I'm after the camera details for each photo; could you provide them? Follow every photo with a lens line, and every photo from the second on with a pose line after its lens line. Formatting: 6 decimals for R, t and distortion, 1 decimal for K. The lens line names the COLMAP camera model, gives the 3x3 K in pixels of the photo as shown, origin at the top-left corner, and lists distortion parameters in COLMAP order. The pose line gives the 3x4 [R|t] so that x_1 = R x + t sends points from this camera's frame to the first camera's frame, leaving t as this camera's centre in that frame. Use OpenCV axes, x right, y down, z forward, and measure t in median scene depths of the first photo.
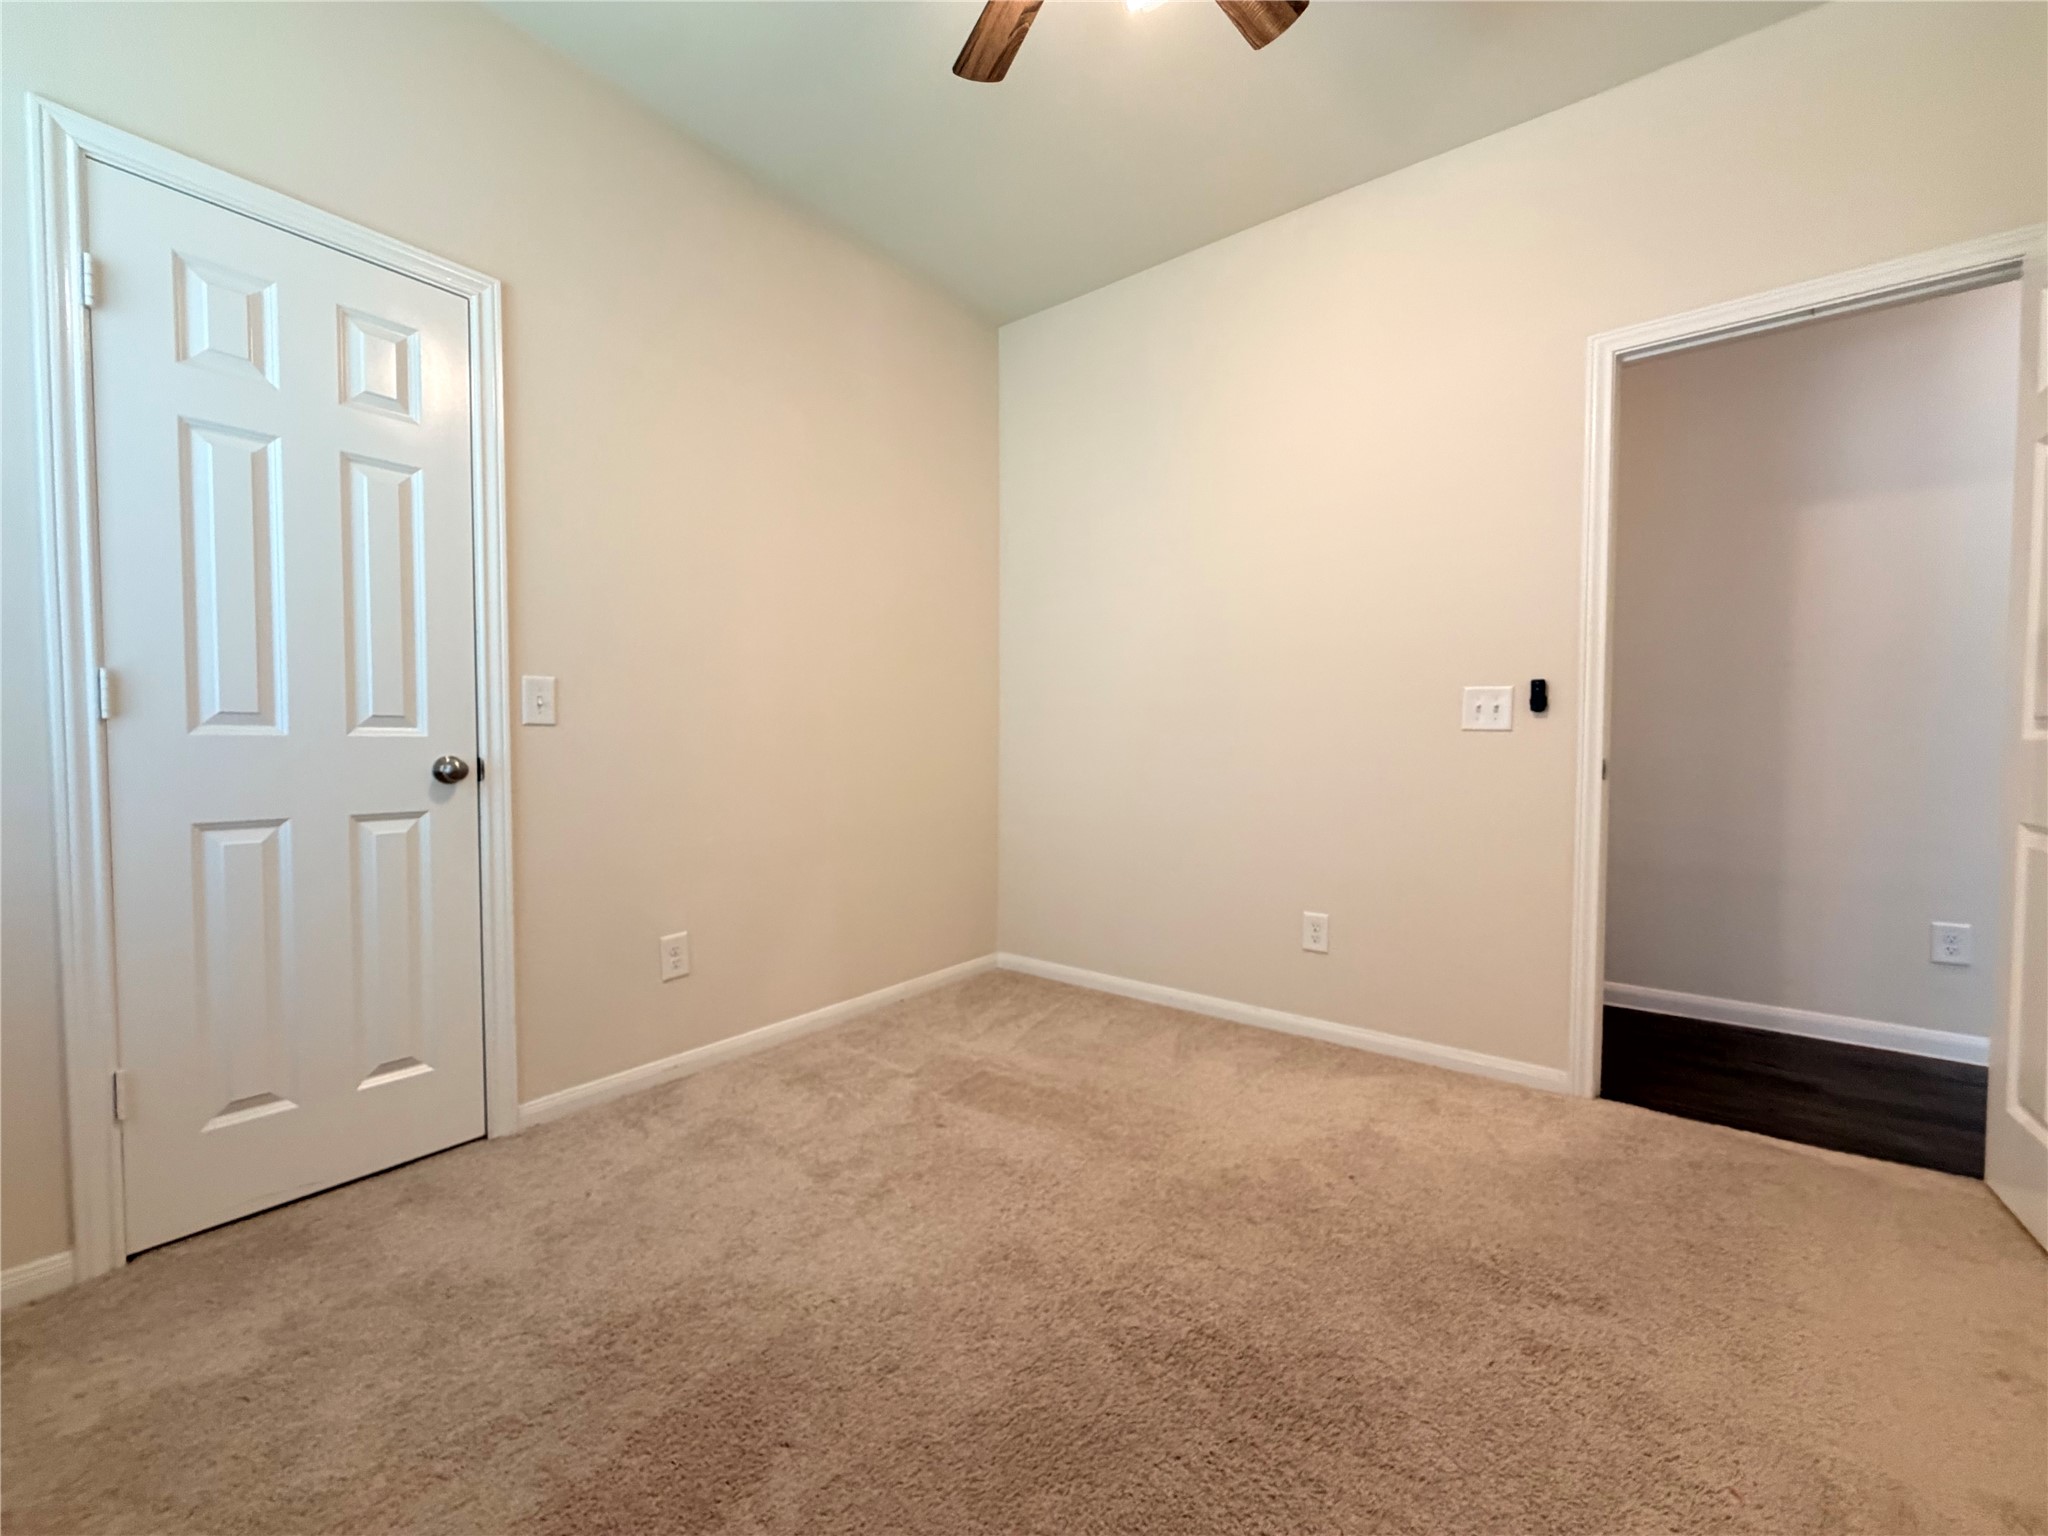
lens RADIAL K [[815.3, 0, 1024.0], [0, 815.3, 768.0], [0, 0, 1]] dist [-0.002349, -0.000169]
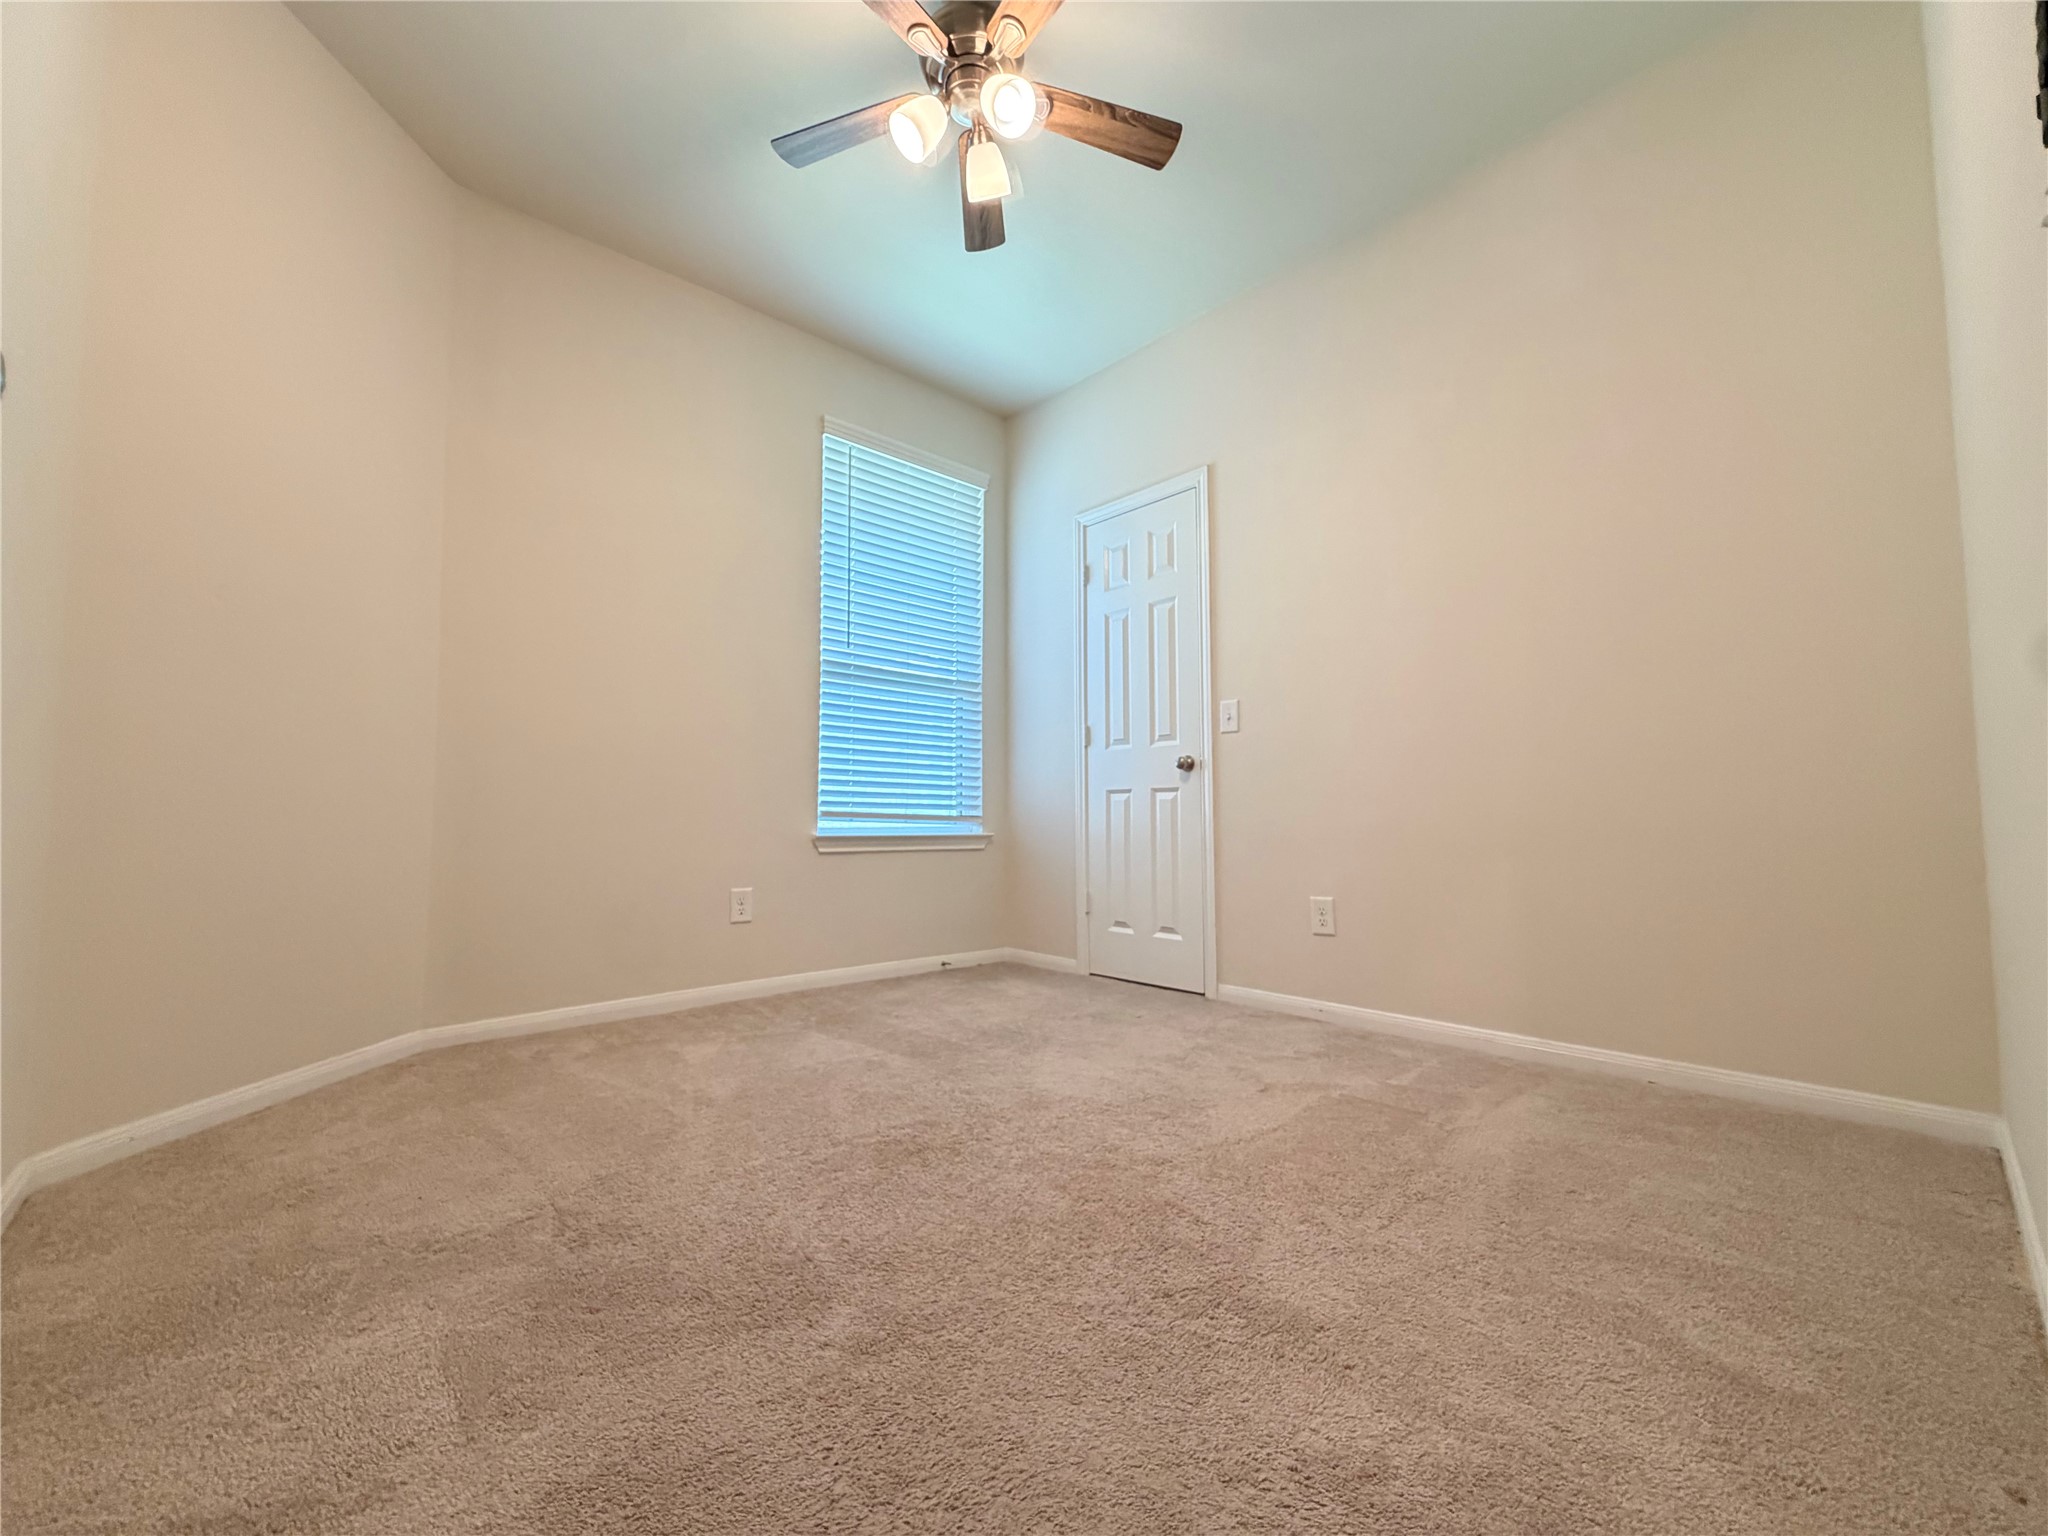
lens RADIAL K [[815.3, 0, 1024.0], [0, 815.3, 768.0], [0, 0, 1]] dist [-0.002349, -0.000169]
pose [[-0.162115, -0.070739, -0.984233, 1.033851], [-0.037687, 0.997143, -0.065460, 0.137656], [0.986052, 0.026480, -0.164318, 0.952062]]
